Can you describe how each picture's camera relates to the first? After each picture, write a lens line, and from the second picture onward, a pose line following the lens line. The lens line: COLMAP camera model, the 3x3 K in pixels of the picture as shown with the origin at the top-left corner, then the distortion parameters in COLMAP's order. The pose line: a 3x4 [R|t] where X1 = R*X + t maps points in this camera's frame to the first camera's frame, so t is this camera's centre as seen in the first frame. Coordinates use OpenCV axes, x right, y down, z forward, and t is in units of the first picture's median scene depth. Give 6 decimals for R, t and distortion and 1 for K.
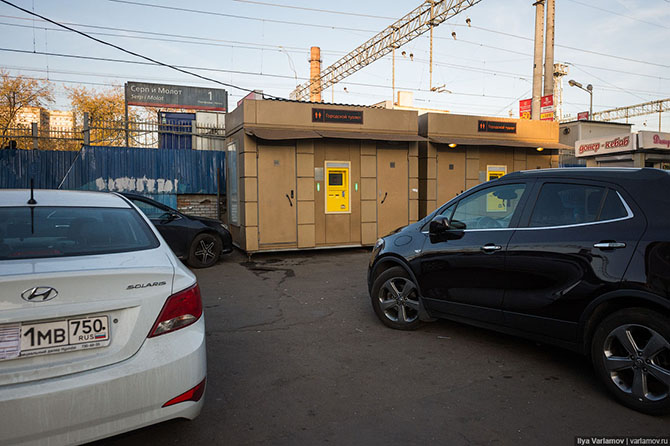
lens RADIAL K [[469.8, 0, 338.4], [0, 469.8, 229.8], [0, 0, 1]] dist [-0.000650, 0.001174]
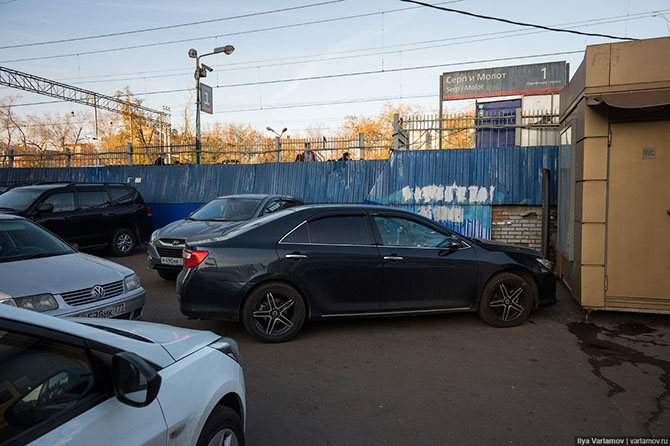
lens RADIAL K [[469.8, 0, 338.4], [0, 469.8, 229.8], [0, 0, 1]] dist [-0.000650, 0.001174]
pose [[0.765195, 0.036822, -0.642745, -0.036312], [-0.043877, 0.999024, 0.004997, -0.027678], [0.642302, 0.024378, 0.766064, 0.240027]]
